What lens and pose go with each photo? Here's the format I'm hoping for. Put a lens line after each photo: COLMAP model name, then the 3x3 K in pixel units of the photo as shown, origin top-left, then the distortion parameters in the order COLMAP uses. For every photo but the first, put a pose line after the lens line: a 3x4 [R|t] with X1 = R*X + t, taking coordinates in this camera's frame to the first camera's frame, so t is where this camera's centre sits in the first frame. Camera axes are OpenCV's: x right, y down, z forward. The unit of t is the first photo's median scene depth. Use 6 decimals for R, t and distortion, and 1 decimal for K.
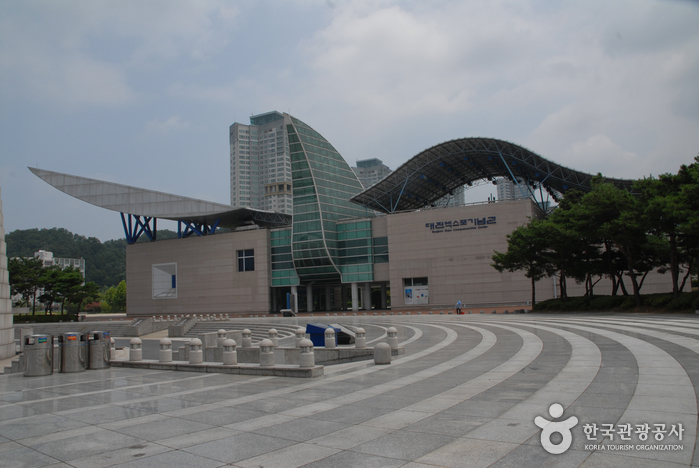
lens RADIAL K [[564.4, 0, 349.5], [0, 564.4, 234.0], [0, 0, 1]] dist [-0.176792, 0.189107]
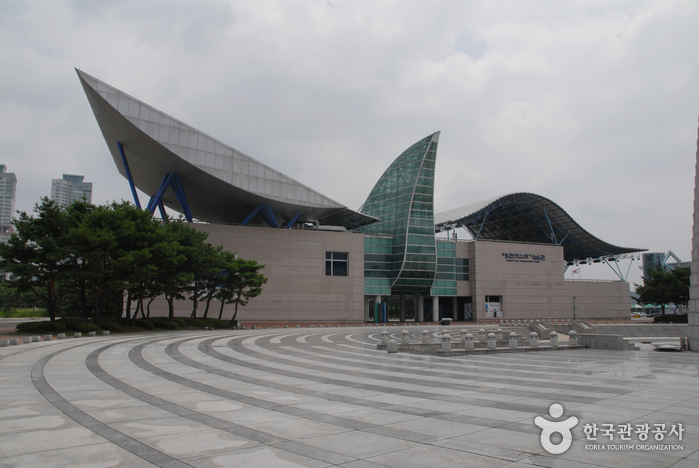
lens RADIAL K [[564.4, 0, 349.5], [0, 564.4, 234.0], [0, 0, 1]] dist [-0.176792, 0.189107]
pose [[0.639691, 0.149099, 0.754033, -0.899698], [-0.120521, 0.988328, -0.093182, 0.084630], [-0.759125, -0.031269, 0.650194, 0.398999]]
